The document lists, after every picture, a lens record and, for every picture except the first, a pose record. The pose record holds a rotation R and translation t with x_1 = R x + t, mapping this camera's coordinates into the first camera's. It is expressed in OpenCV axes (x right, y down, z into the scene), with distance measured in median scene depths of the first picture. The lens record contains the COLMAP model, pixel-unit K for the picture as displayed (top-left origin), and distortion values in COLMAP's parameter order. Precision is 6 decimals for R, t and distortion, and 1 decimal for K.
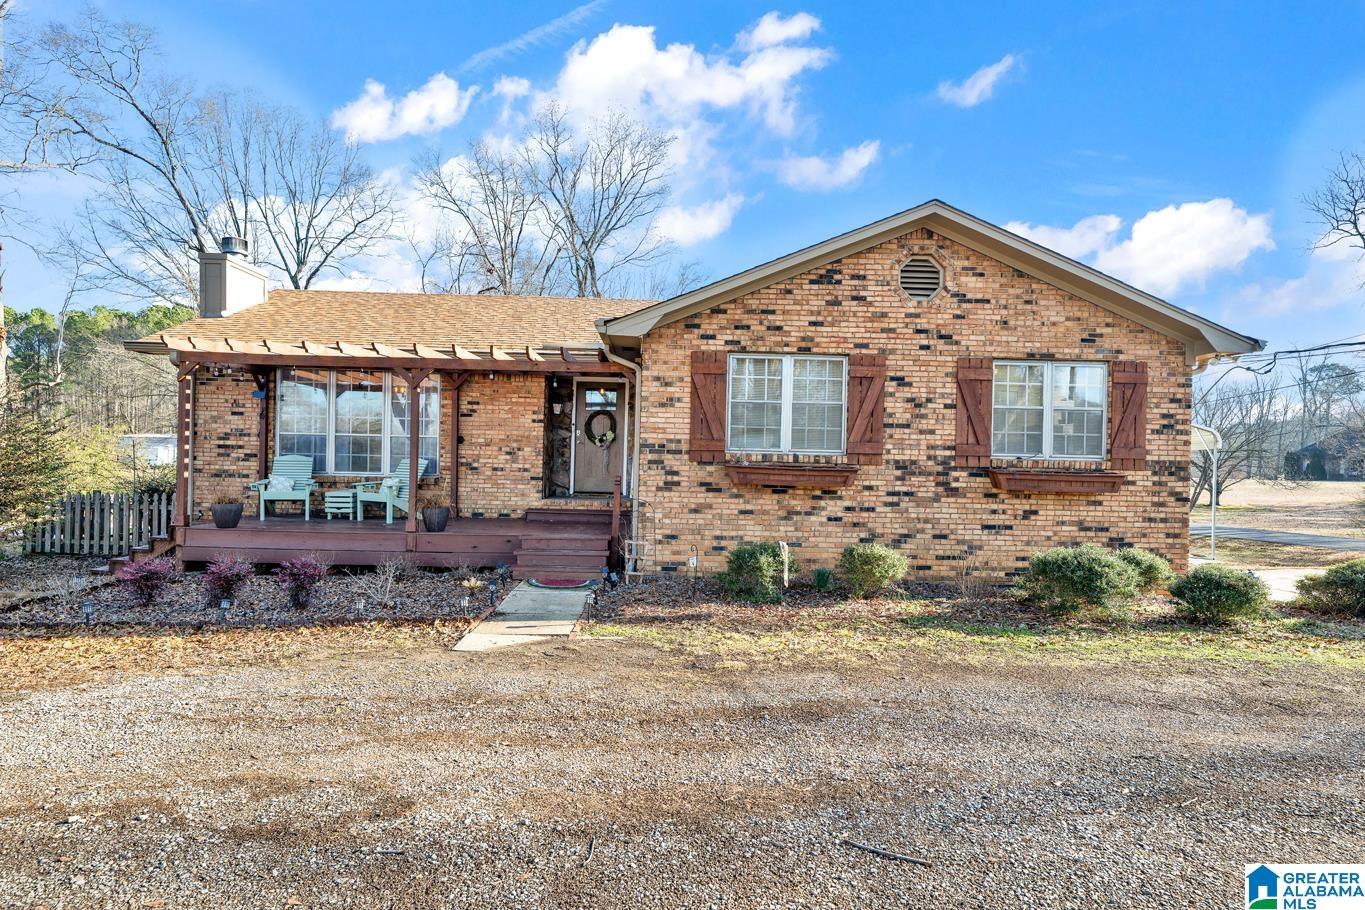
lens RADIAL K [[721.5, 0, 682.5], [0, 721.5, 455.0], [0, 0, 1]] dist [-0.000839, -0.000019]
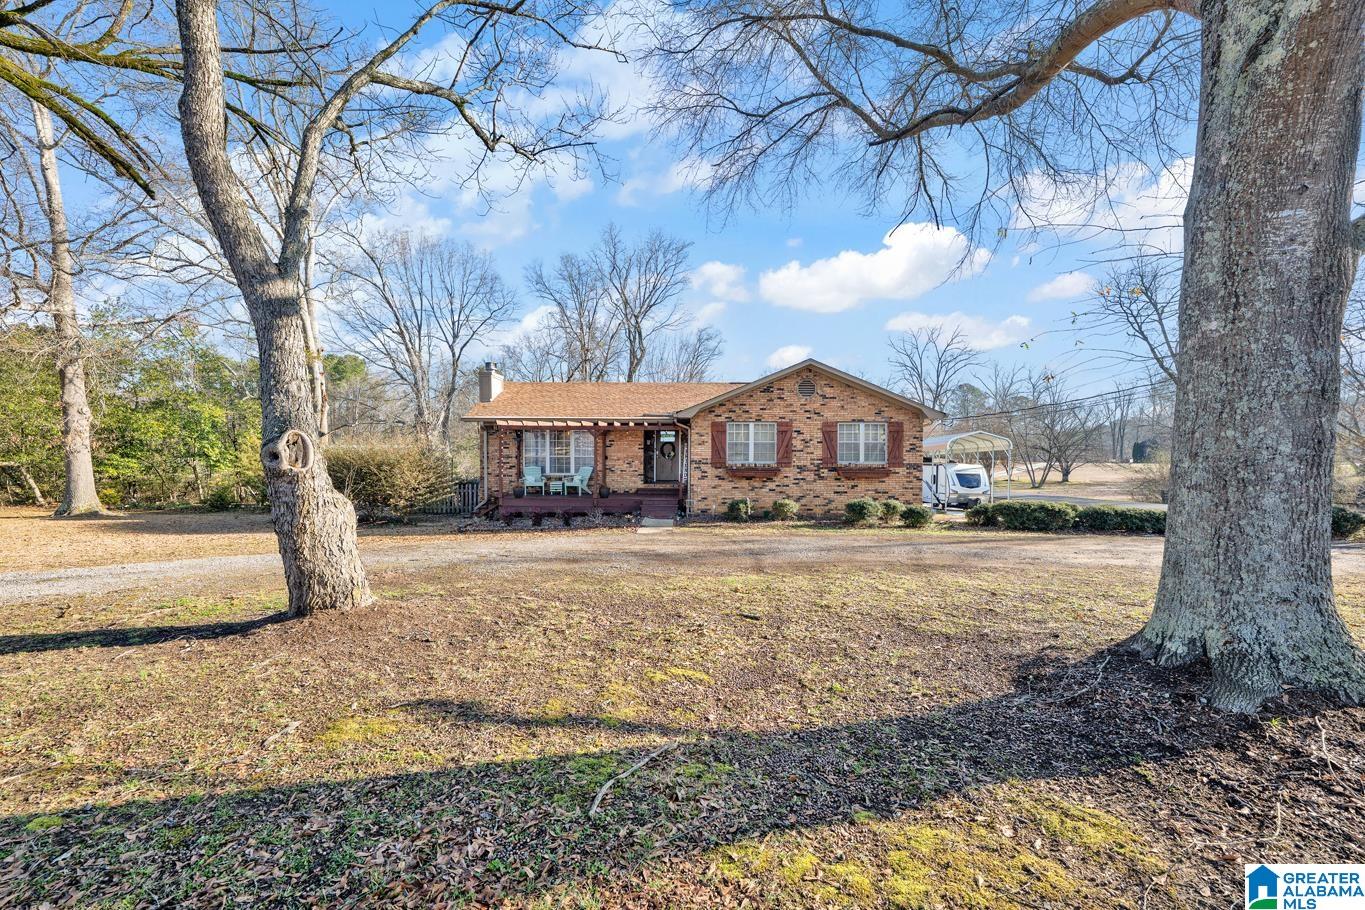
lens RADIAL K [[537.4, 0, 682.5], [0, 537.4, 455.0], [0, 0, 1]] dist [-0.010088, -0.000100]
pose [[0.999359, -0.018017, -0.030949, -0.030427], [0.018221, 0.999814, 0.006334, -0.044949], [0.030829, -0.006894, 0.999501, -0.797161]]
